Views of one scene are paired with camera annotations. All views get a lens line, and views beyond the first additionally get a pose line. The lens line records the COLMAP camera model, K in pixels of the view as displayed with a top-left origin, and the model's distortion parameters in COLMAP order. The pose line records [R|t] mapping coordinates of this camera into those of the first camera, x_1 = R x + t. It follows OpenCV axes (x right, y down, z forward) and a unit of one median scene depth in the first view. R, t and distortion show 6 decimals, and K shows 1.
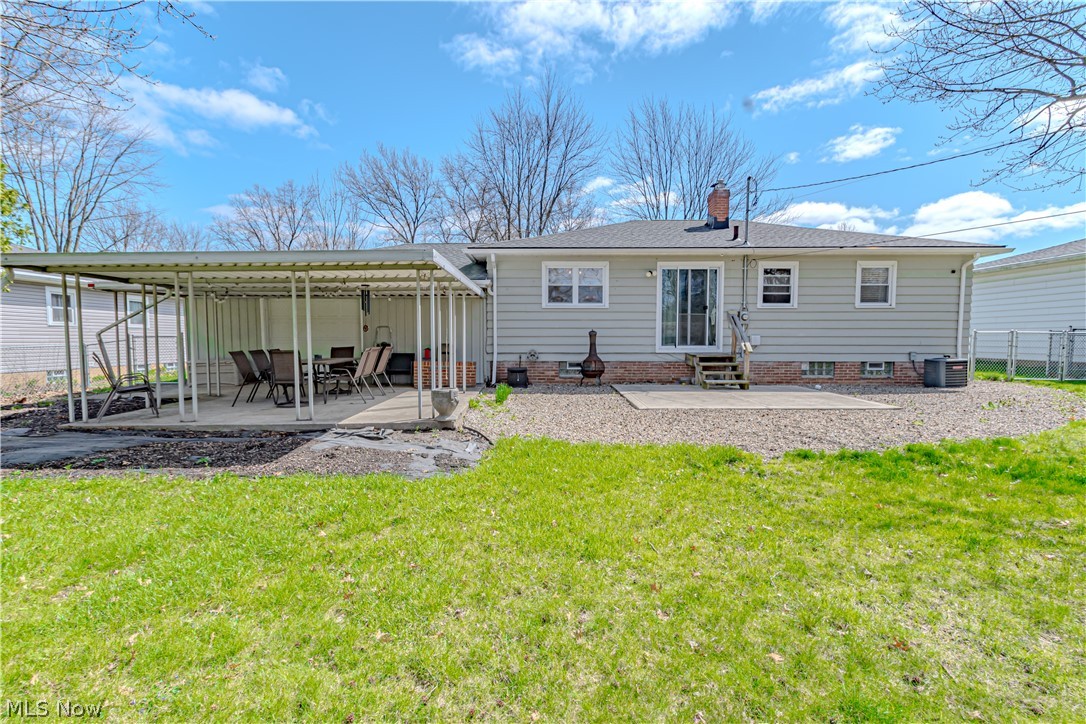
lens RADIAL K [[520.8, 0, 543.0], [0, 520.8, 362.0], [0, 0, 1]] dist [0.002063, 0.000428]
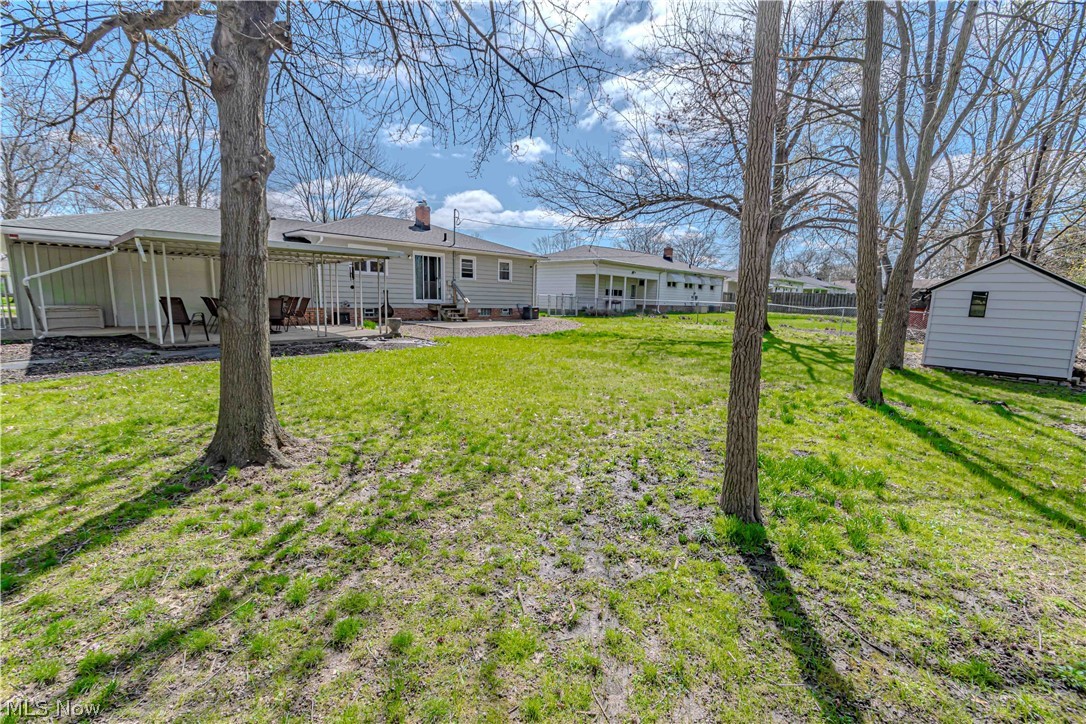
lens RADIAL K [[475.6, 0, 540.7], [0, 475.6, 372.8], [0, 0, 1]] dist [-0.000799, -0.000595]
pose [[0.687267, -0.096116, 0.720018, -0.675481], [0.010806, 0.992450, 0.122169, 0.024912], [-0.726324, -0.076183, 0.683117, -0.434485]]
